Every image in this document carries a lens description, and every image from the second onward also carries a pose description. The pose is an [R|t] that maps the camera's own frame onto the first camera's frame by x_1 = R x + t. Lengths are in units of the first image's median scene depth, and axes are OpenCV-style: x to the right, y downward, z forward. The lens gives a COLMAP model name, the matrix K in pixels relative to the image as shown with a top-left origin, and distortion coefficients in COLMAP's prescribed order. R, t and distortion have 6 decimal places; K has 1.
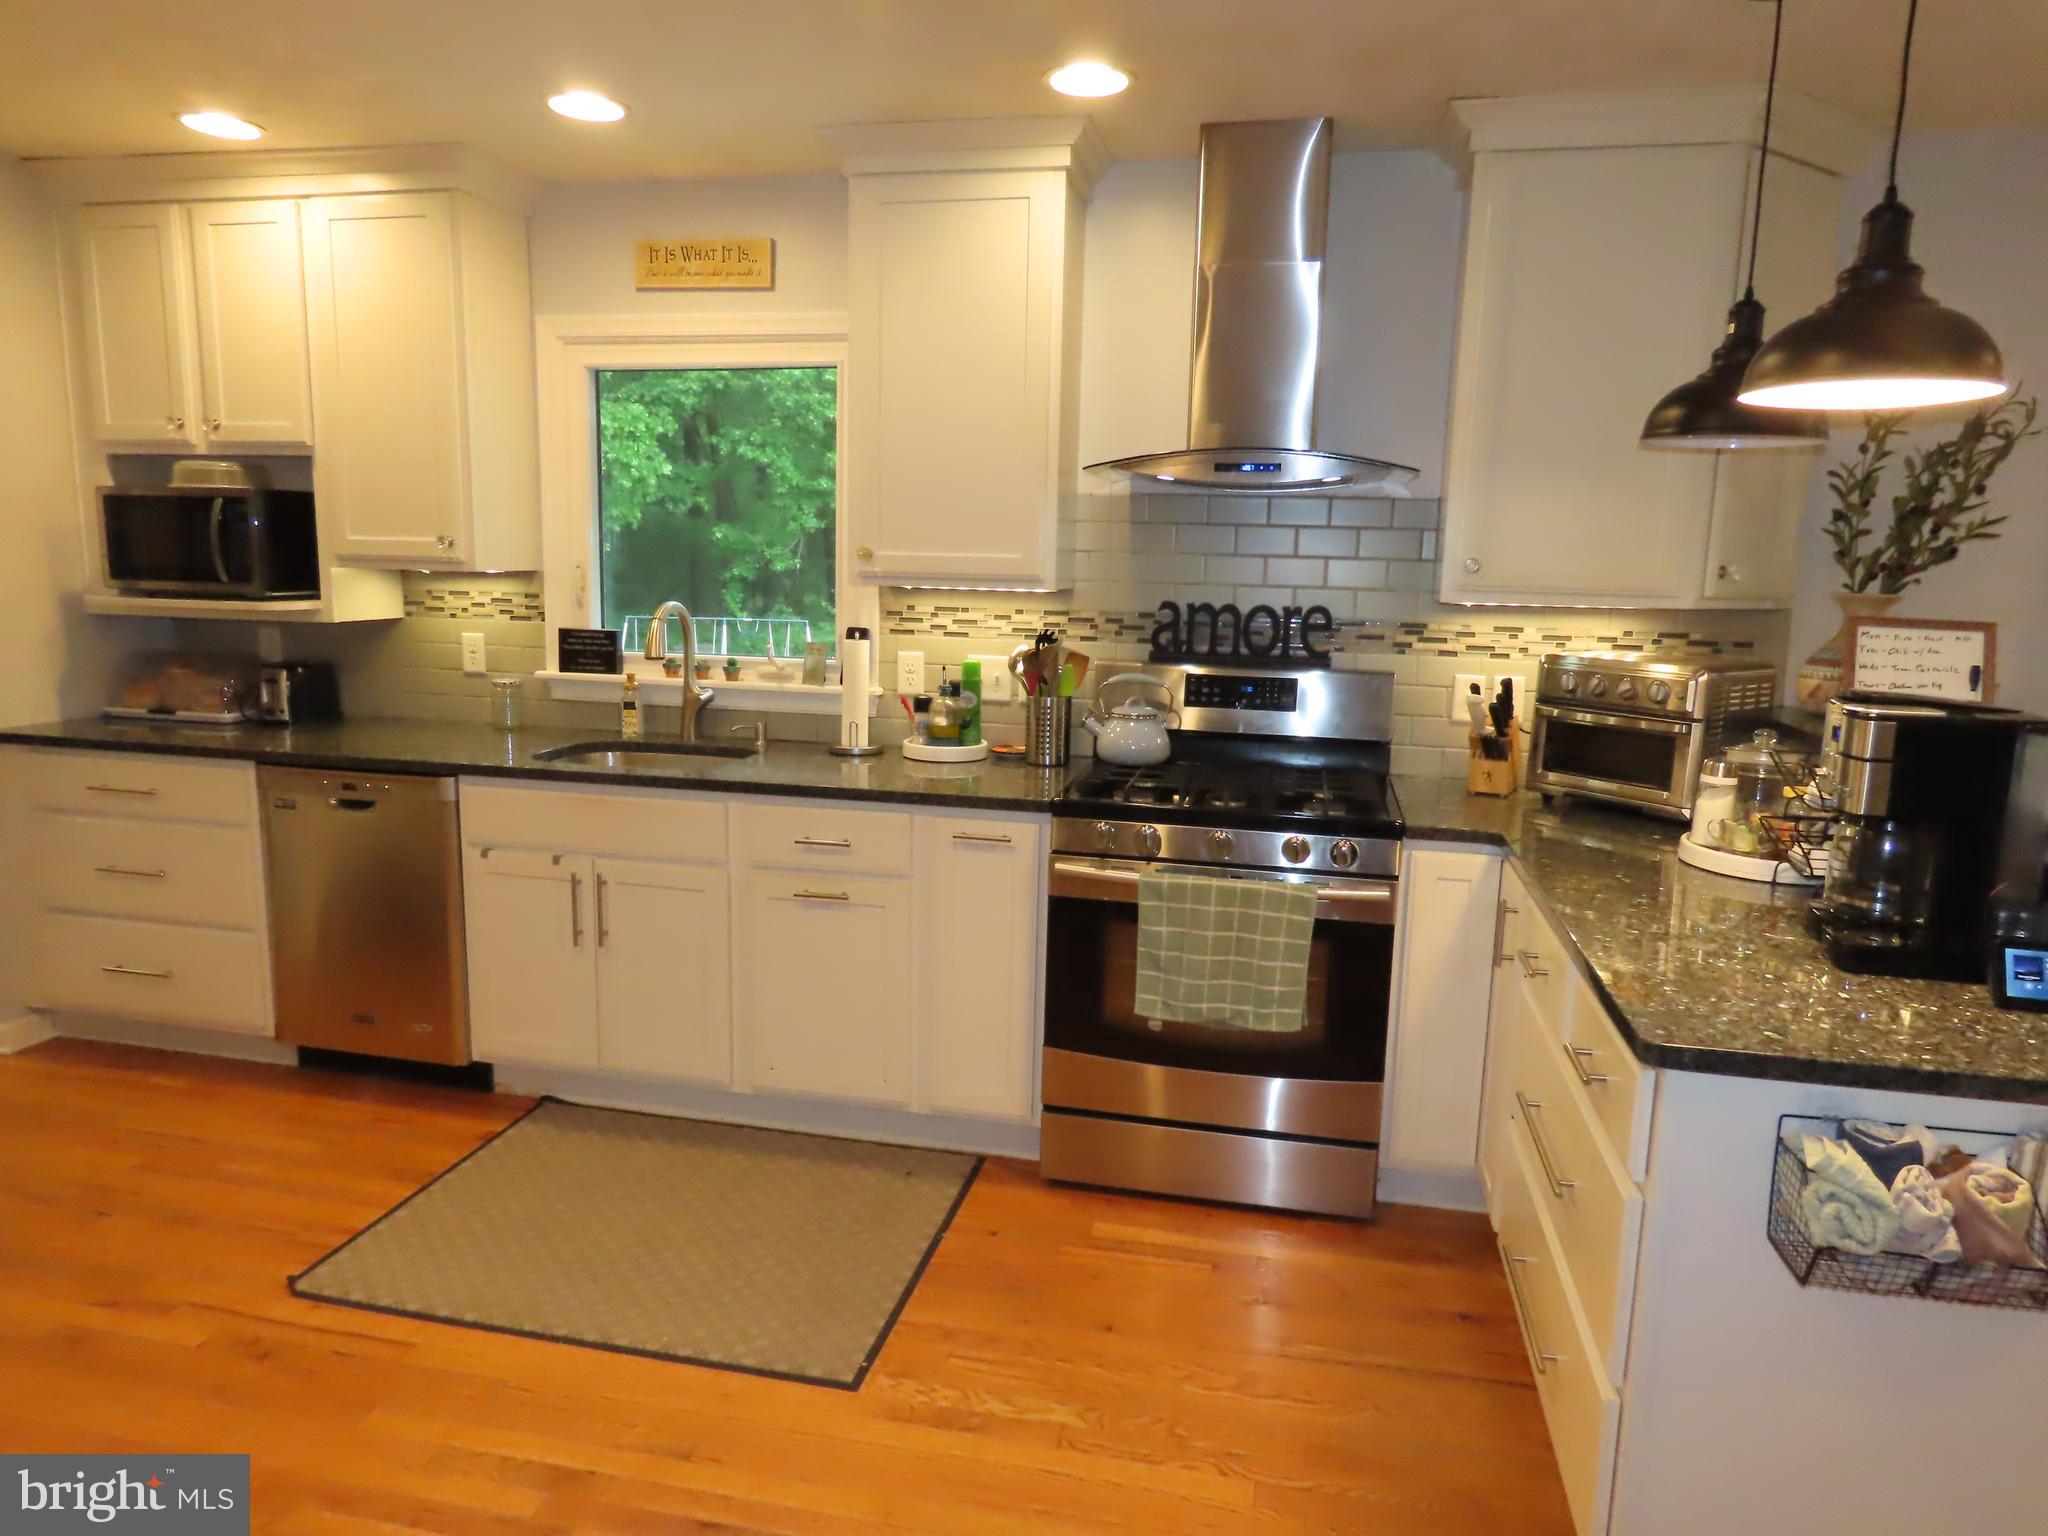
lens RADIAL K [[1276.4, 0, 1016.6], [0, 1276.4, 774.9], [0, 0, 1]] dist [-0.016144, 0.002036]
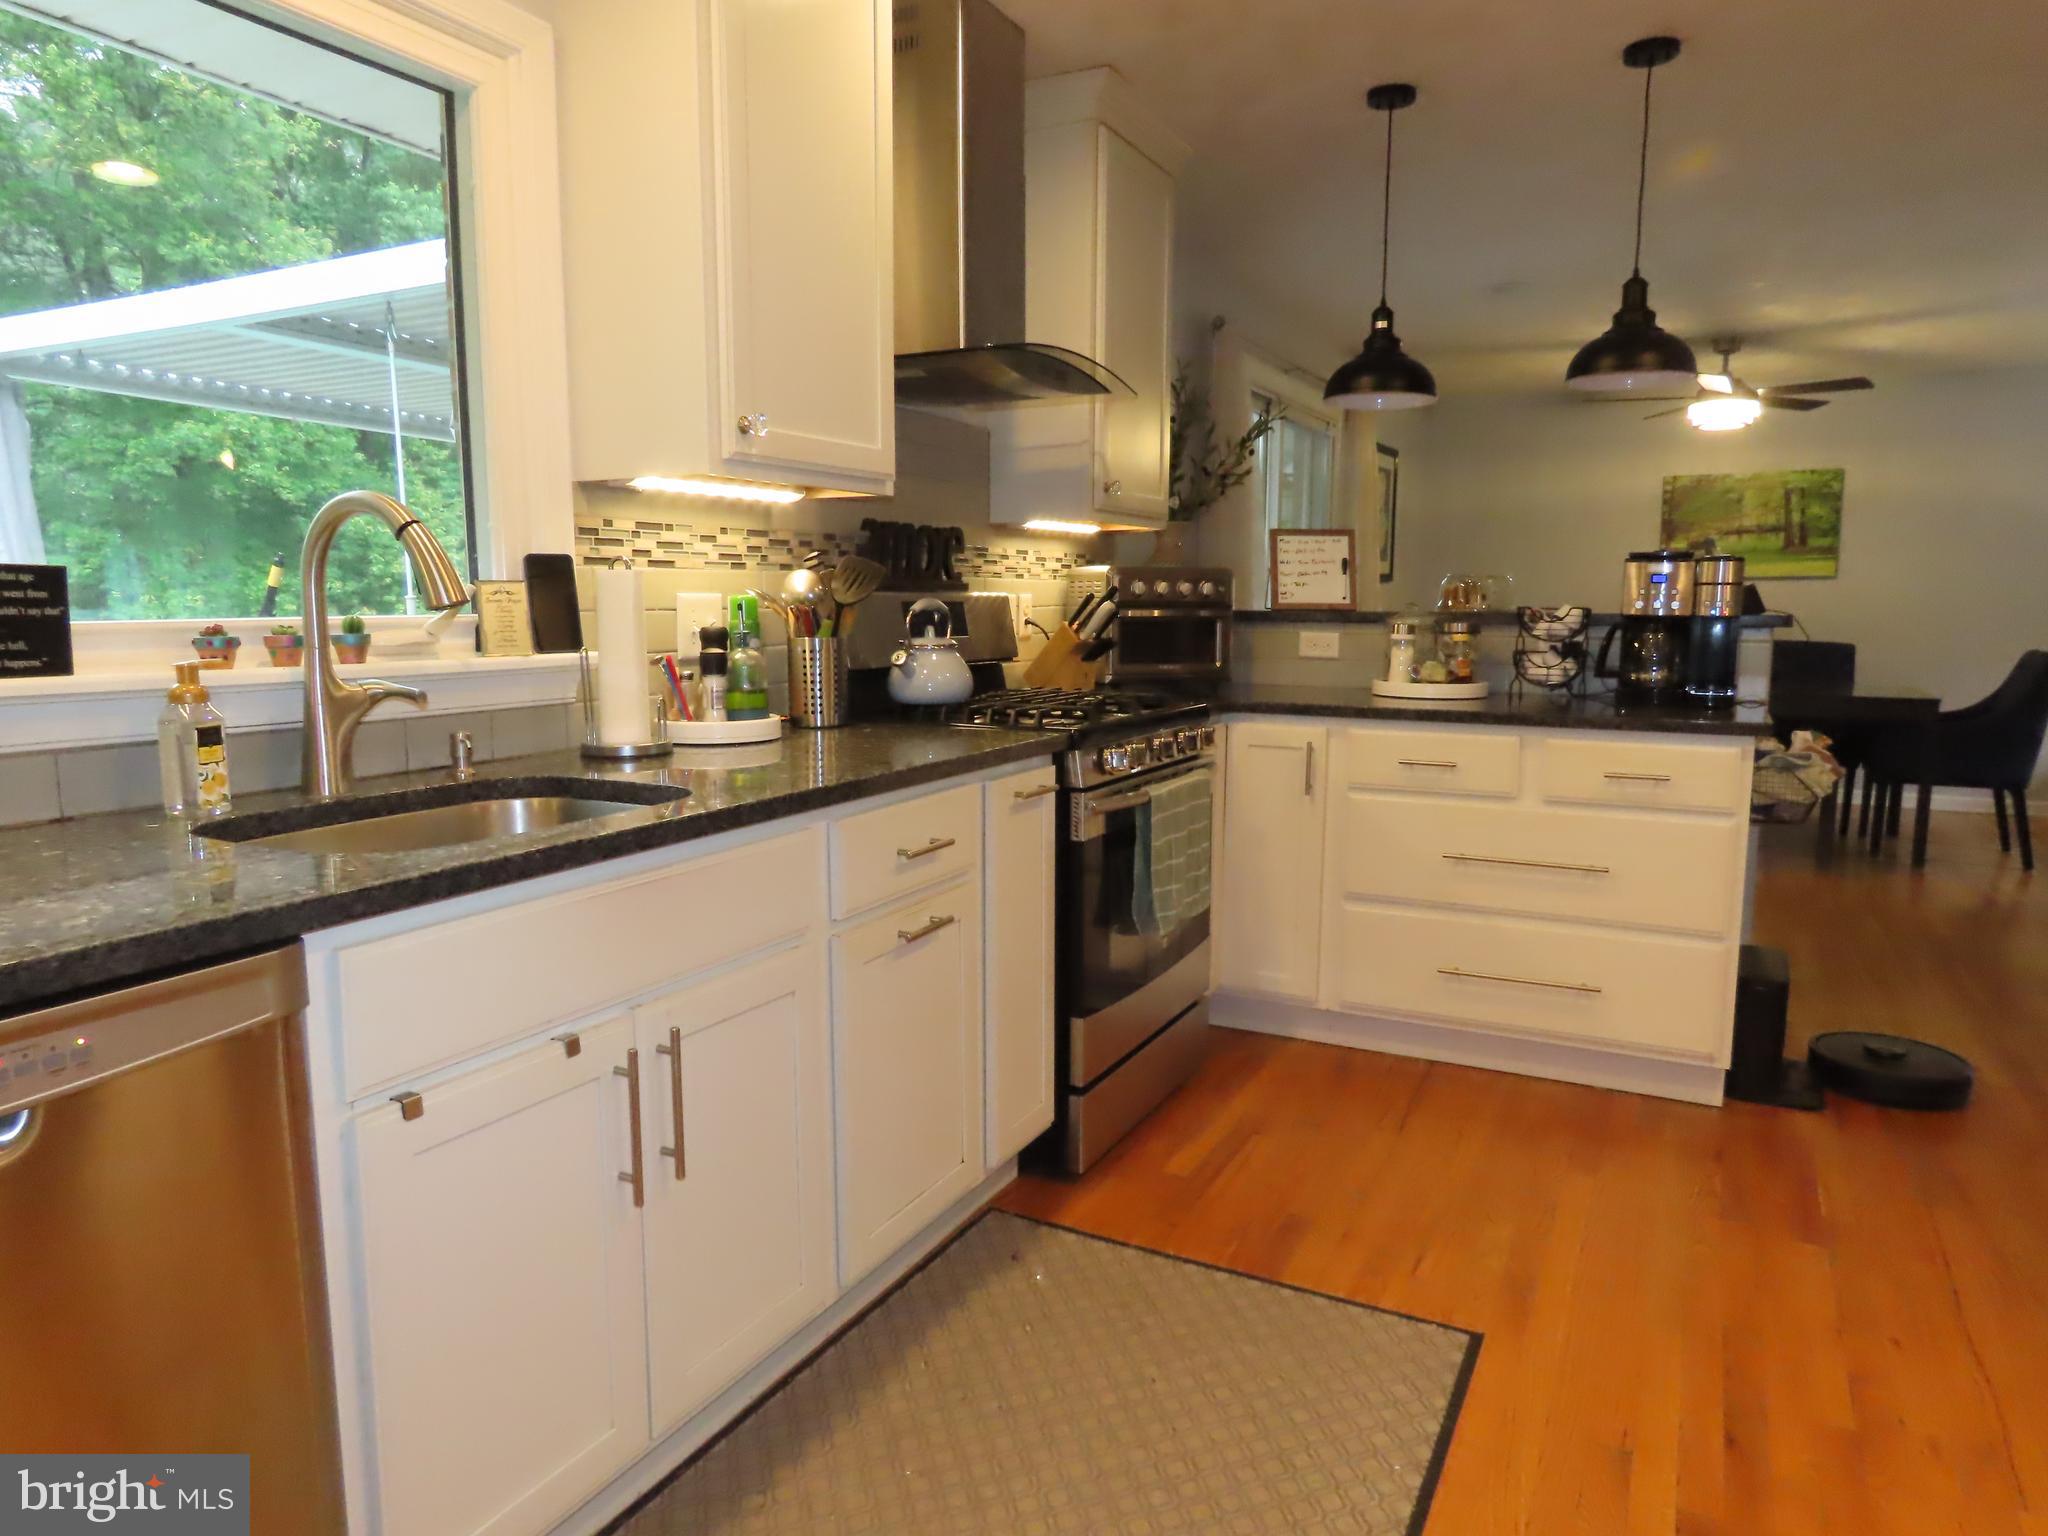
lens RADIAL K [[1276.4, 0, 1014.9], [0, 1276.4, 763.0], [0, 0, 1]] dist [-0.016144, 0.002036]
pose [[0.269131, -0.147819, 0.951692, -0.675009], [0.167710, 0.980247, 0.104827, -0.047071], [-0.948389, 0.131396, 0.288606, 0.658713]]
